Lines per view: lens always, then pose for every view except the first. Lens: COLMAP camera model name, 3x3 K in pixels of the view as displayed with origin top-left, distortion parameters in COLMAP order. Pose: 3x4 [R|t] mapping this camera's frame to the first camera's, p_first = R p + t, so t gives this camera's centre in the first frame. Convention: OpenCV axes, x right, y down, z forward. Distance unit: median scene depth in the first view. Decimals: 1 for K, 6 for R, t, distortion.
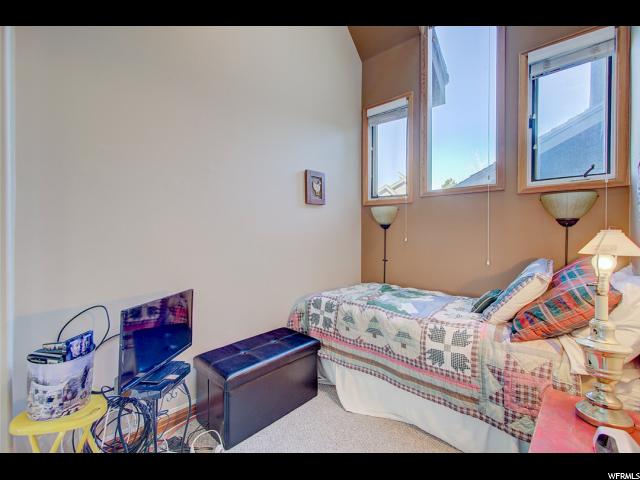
lens RADIAL K [[287.4, 0, 320.0], [0, 287.4, 240.0], [0, 0, 1]] dist [0.020340, 0.000486]
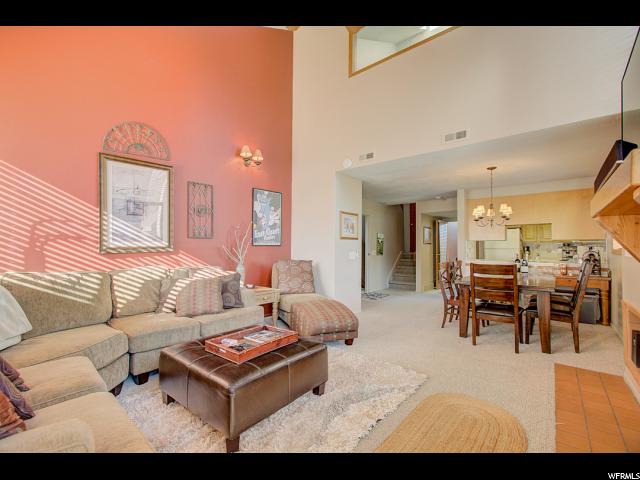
lens RADIAL K [[286.5, 0, 306.8], [0, 286.5, 241.5], [0, 0, 1]] dist [0.001911, 0.000452]
pose [[0.999333, -0.002483, 0.036428, -3.119670], [0.003950, 0.999182, -0.040251, 0.046873], [-0.036298, 0.040368, 0.998525, -4.031285]]
